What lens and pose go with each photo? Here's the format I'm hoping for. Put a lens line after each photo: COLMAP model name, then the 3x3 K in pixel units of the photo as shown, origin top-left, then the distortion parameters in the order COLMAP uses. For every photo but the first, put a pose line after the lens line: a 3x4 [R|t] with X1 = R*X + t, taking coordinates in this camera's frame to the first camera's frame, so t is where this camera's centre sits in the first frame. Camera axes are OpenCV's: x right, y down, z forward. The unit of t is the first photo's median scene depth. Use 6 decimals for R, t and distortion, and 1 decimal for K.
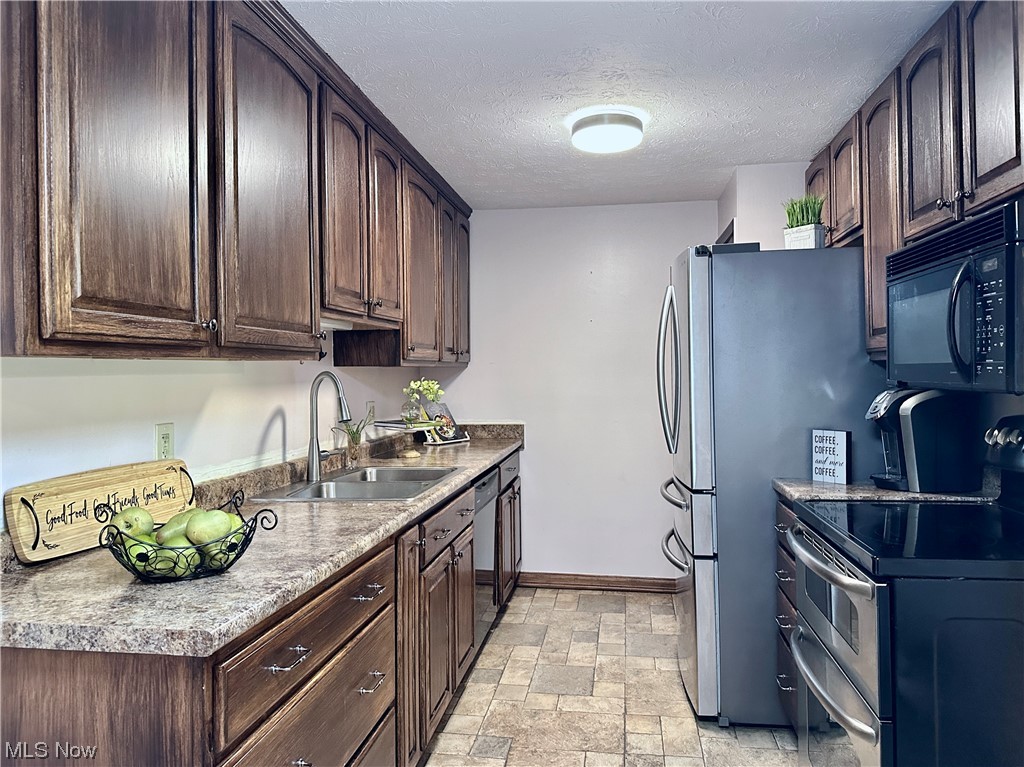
lens RADIAL K [[740.8, 0, 513.2], [0, 740.8, 379.0], [0, 0, 1]] dist [0.023684, -0.029773]
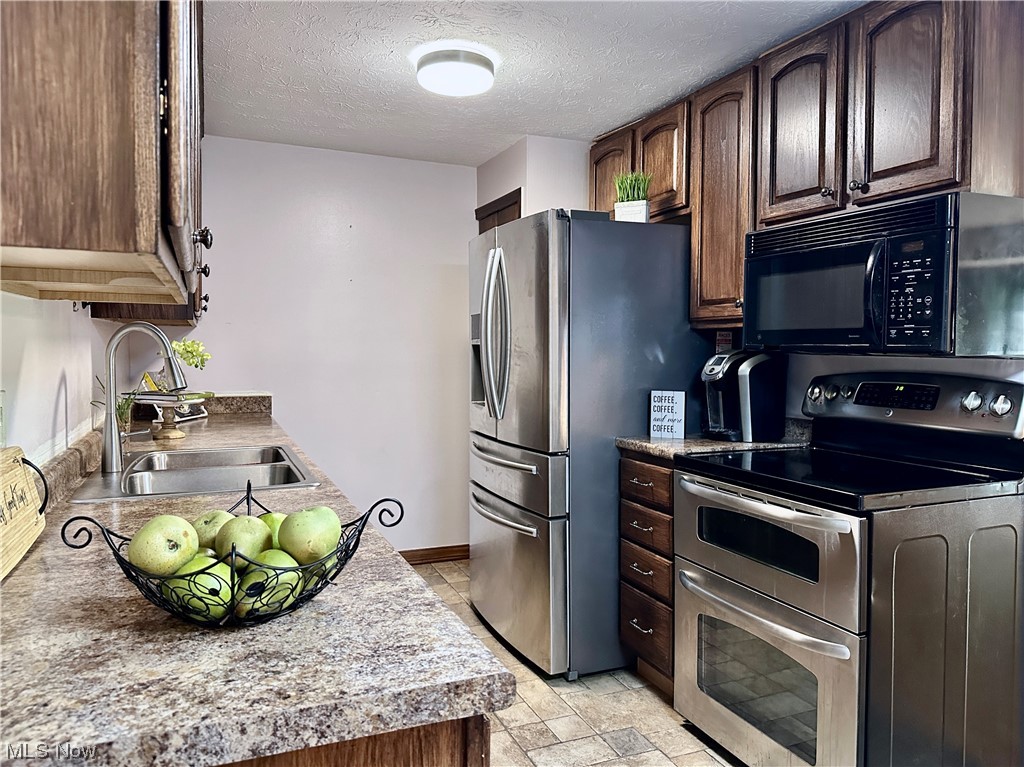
lens RADIAL K [[740.8, 0, 511.1], [0, 740.8, 374.9], [0, 0, 1]] dist [0.023684, -0.029773]
pose [[0.861815, -0.004904, 0.507199, -0.365626], [-0.009920, 0.999599, 0.026520, 0.020932], [-0.507126, -0.027887, 0.861421, 0.197646]]
